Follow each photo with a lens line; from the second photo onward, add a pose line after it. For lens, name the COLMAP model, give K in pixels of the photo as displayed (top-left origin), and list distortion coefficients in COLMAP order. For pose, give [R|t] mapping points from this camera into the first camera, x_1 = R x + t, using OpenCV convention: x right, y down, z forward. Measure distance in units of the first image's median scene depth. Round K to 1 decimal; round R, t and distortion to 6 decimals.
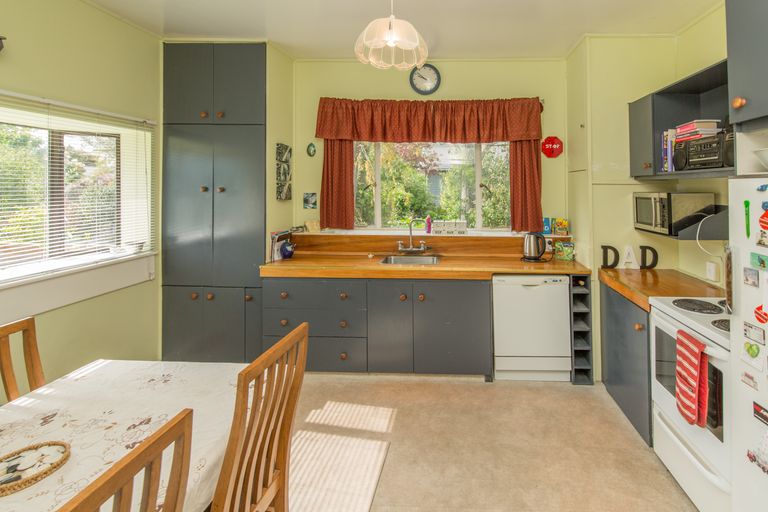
lens RADIAL K [[337.4, 0, 384.6], [0, 337.4, 181.2], [0, 0, 1]] dist [0.000852, 0.000212]
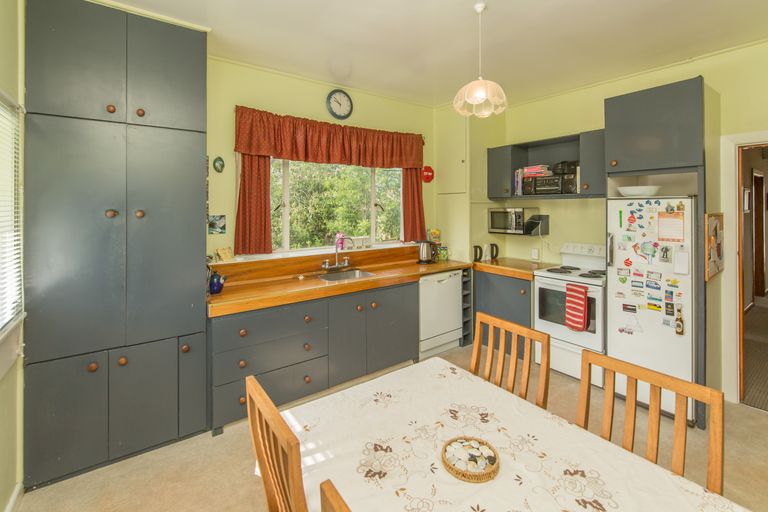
lens RADIAL K [[345.1, 0, 383.5], [0, 345.1, 204.9], [0, 0, 1]] dist [-0.001235, -0.000162]
pose [[0.792270, -0.008991, 0.610105, -0.475155], [0.001133, 0.999911, 0.013265, -0.002615], [-0.610170, -0.009818, 0.792210, 0.065500]]
